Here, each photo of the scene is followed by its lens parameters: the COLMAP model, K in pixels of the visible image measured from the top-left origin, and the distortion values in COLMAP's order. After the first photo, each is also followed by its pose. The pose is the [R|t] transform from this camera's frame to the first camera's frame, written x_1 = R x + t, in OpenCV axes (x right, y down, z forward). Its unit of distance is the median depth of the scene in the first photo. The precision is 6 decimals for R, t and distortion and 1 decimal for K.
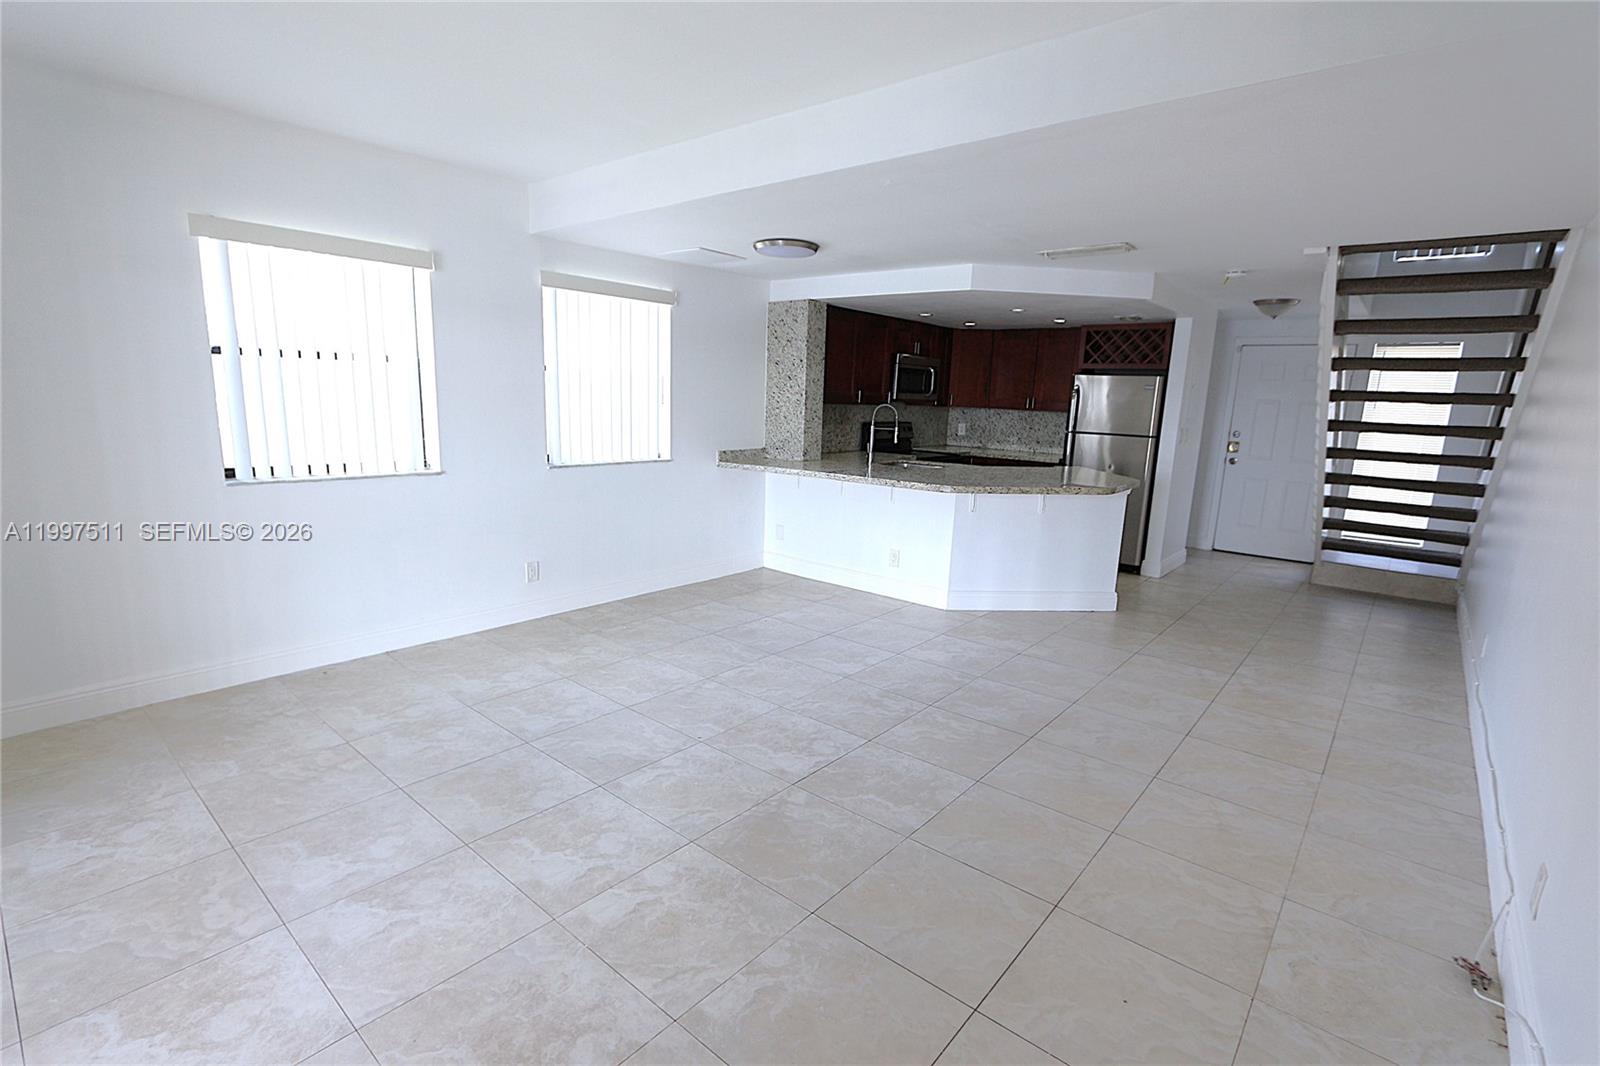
lens RADIAL K [[741.8, 0, 792.6], [0, 741.8, 548.4], [0, 0, 1]] dist [-0.023688, 0.005624]
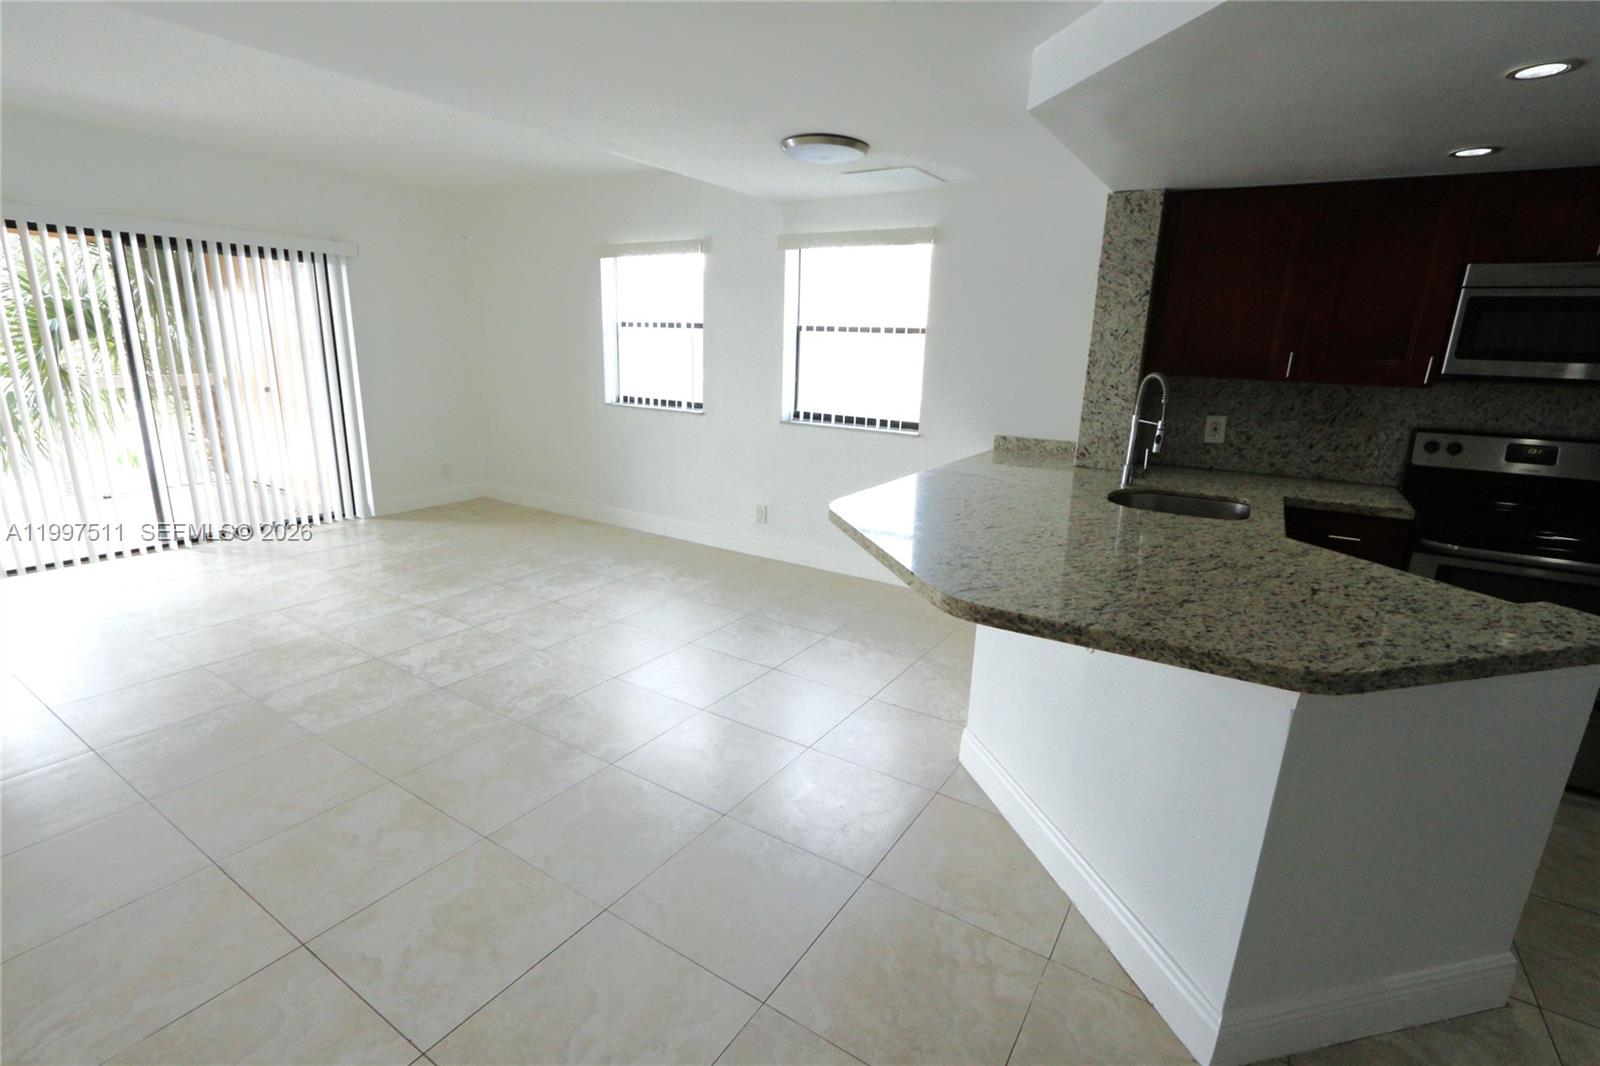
lens RADIAL K [[741.5, 0, 794.0], [0, 741.5, 545.0], [0, 0, 1]] dist [-0.020824, 0.003816]
pose [[0.135051, 0.231555, -0.963402, 0.617594], [-0.227275, 0.953625, 0.197346, -0.129441], [0.964421, 0.192306, 0.181415, 0.710897]]
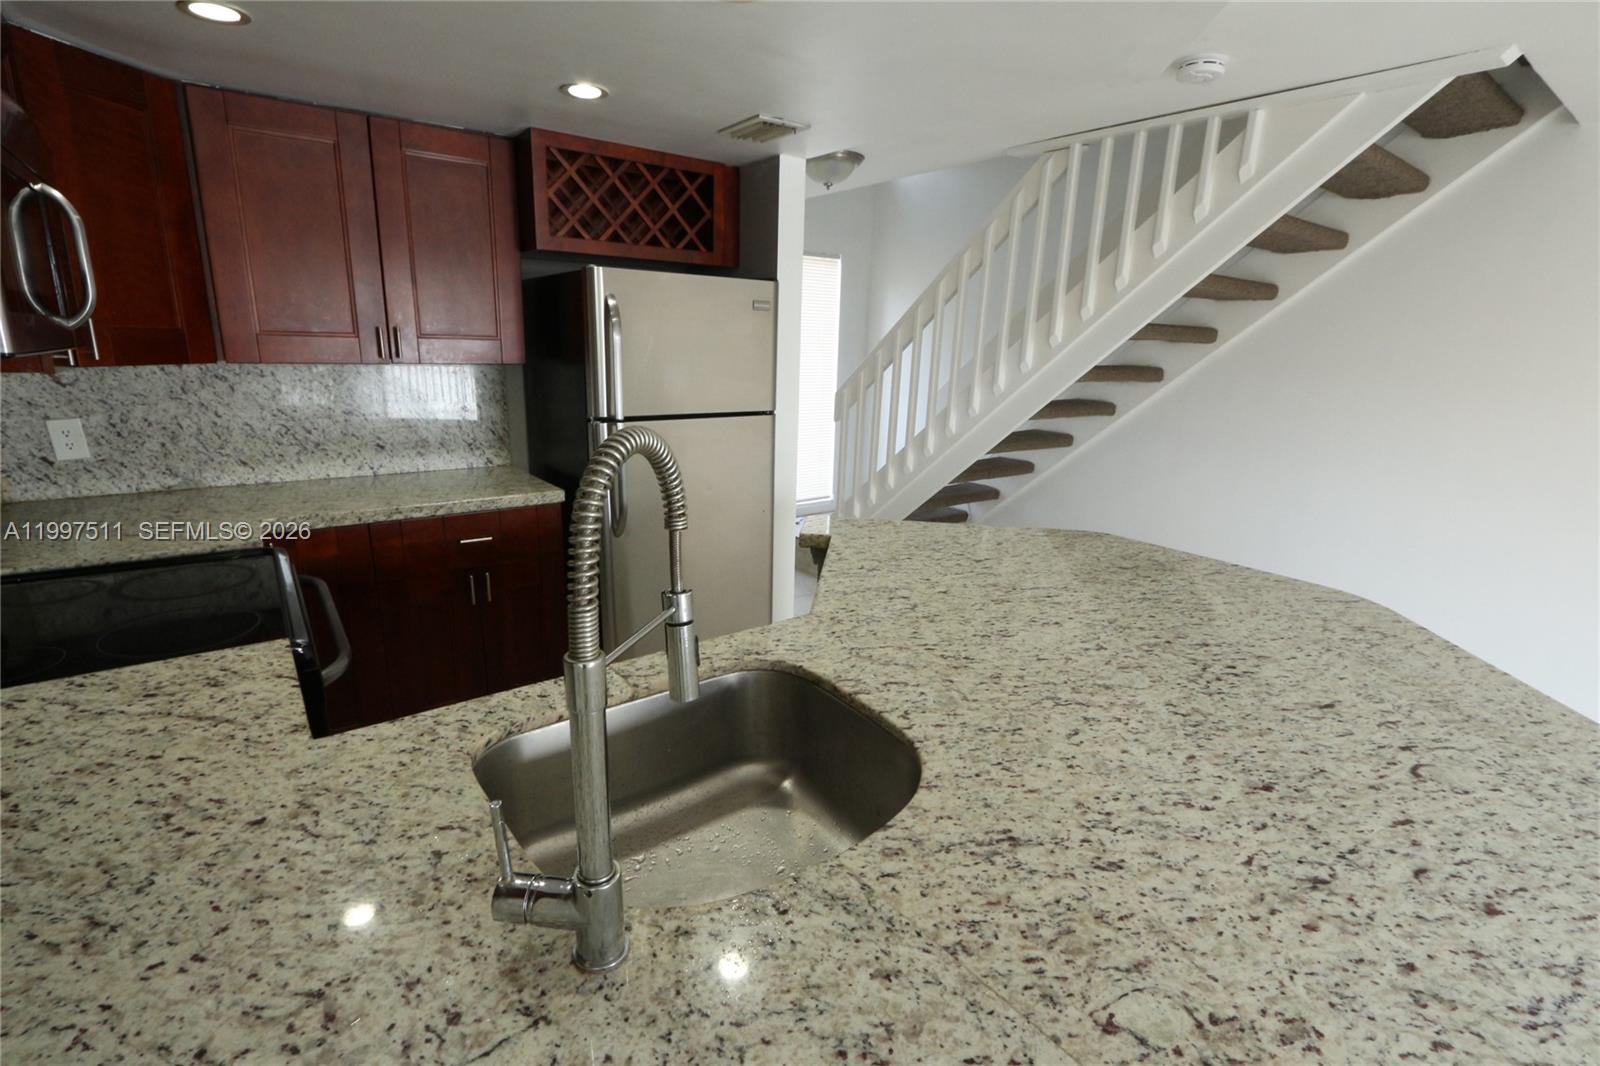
lens RADIAL K [[741.5, 0, 794.0], [0, 741.5, 545.0], [0, 0, 1]] dist [-0.020824, 0.003816]
pose [[0.215119, -0.282794, 0.934747, 0.022108], [0.181298, 0.952082, 0.246315, -0.206142], [-0.959612, 0.116481, 0.256081, 0.973701]]
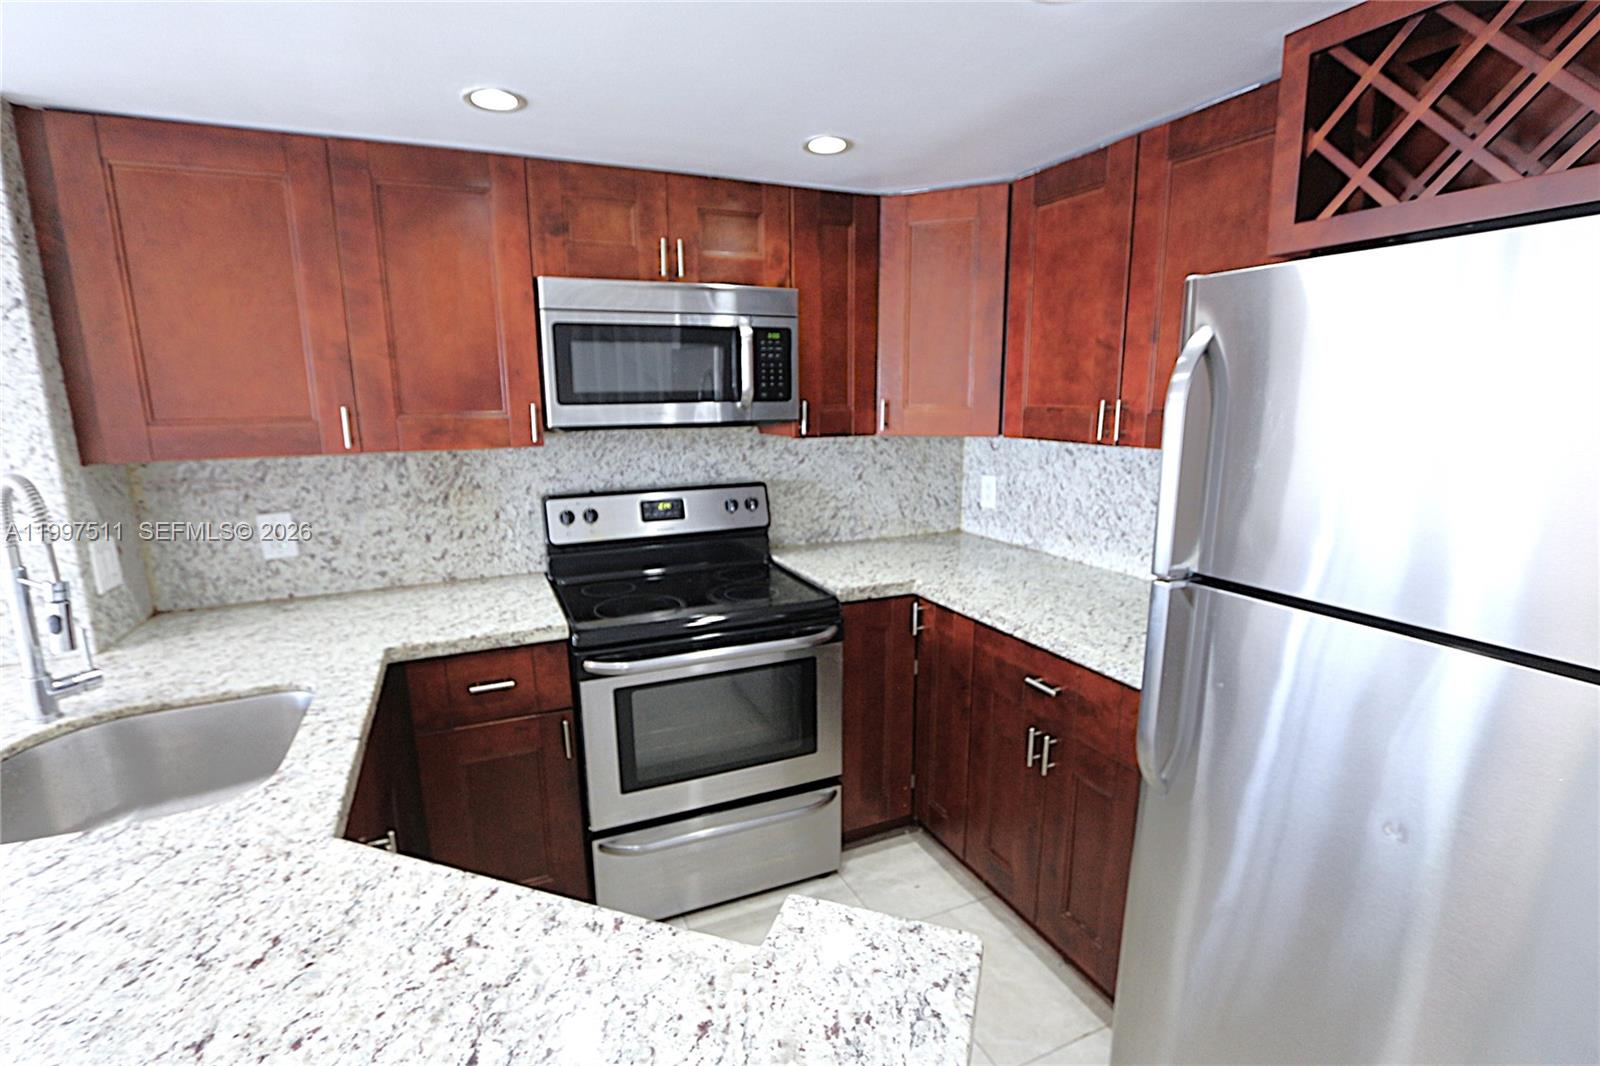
lens RADIAL K [[746.2, 0, 793.4], [0, 746.2, 545.1], [0, 0, 1]] dist [-0.027273, 0.005600]
pose [[0.901001, 0.043544, -0.431627, 0.439961], [-0.049597, 0.998765, -0.002773, -0.189639], [0.430973, 0.023906, 0.902048, 0.927454]]
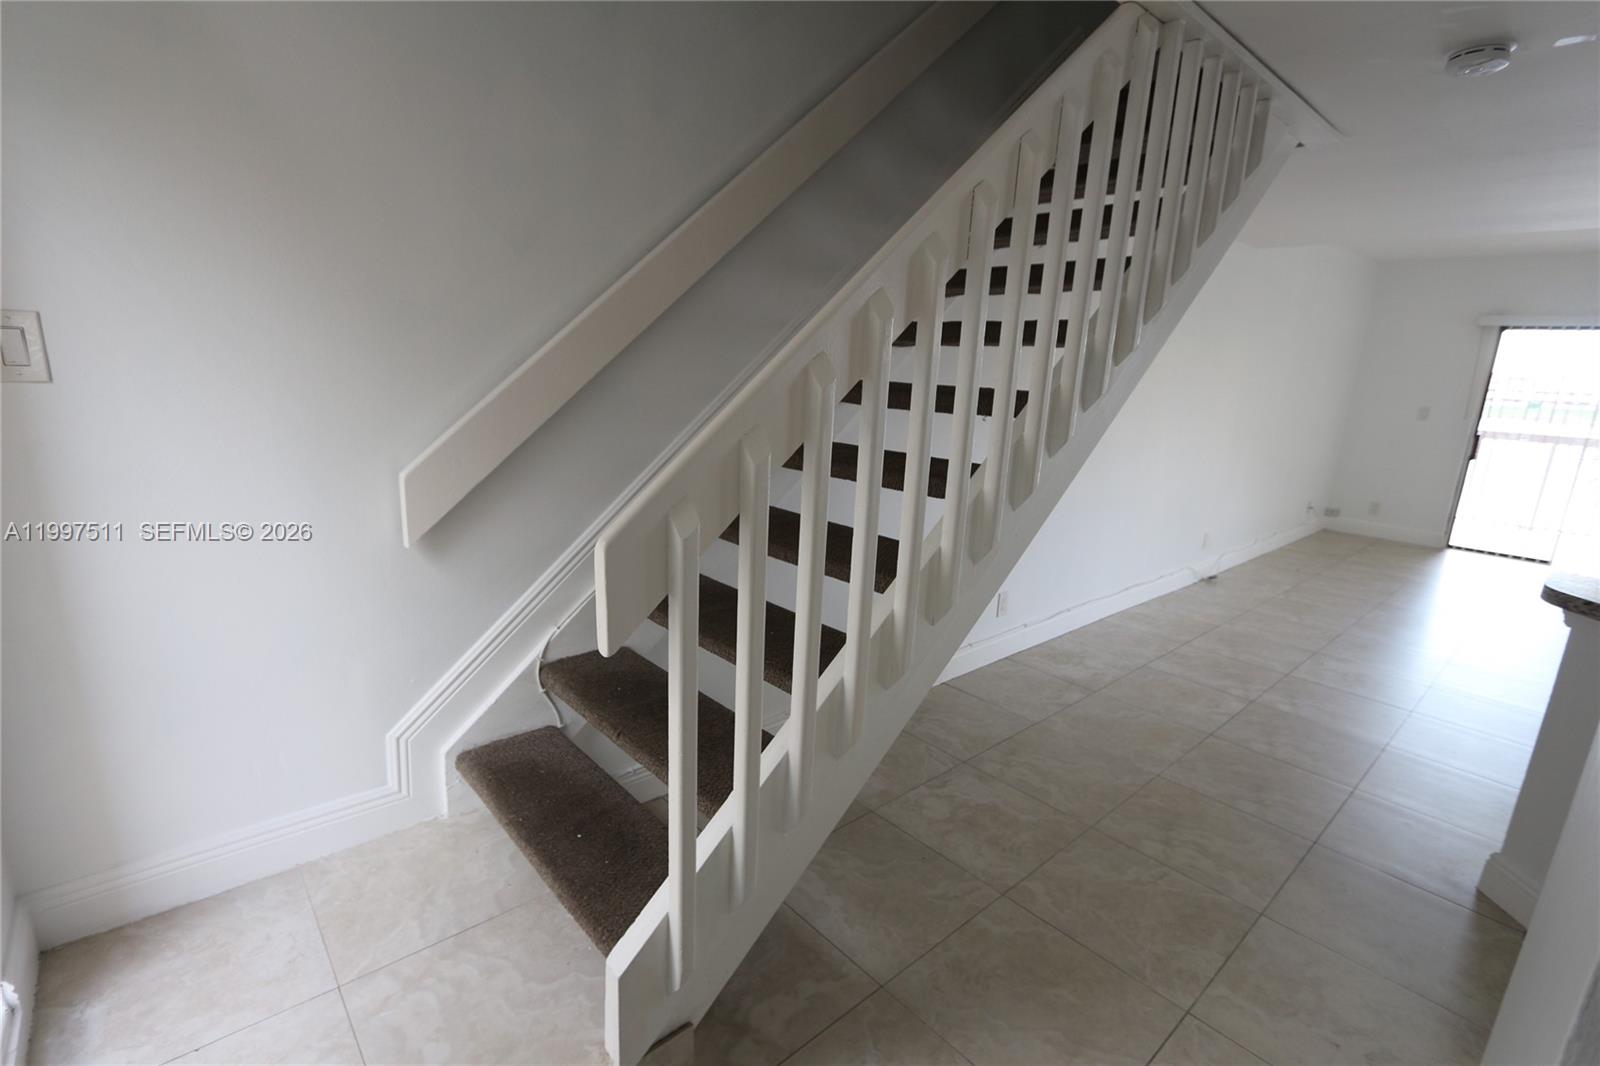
lens RADIAL K [[741.5, 0, 794.0], [0, 741.5, 545.0], [0, 0, 1]] dist [-0.020824, 0.003816]
pose [[-0.987076, -0.104289, 0.121676, 0.756699], [-0.041051, 0.898486, 0.437078, -0.245465], [-0.154907, 0.426435, -0.891155, 1.286047]]
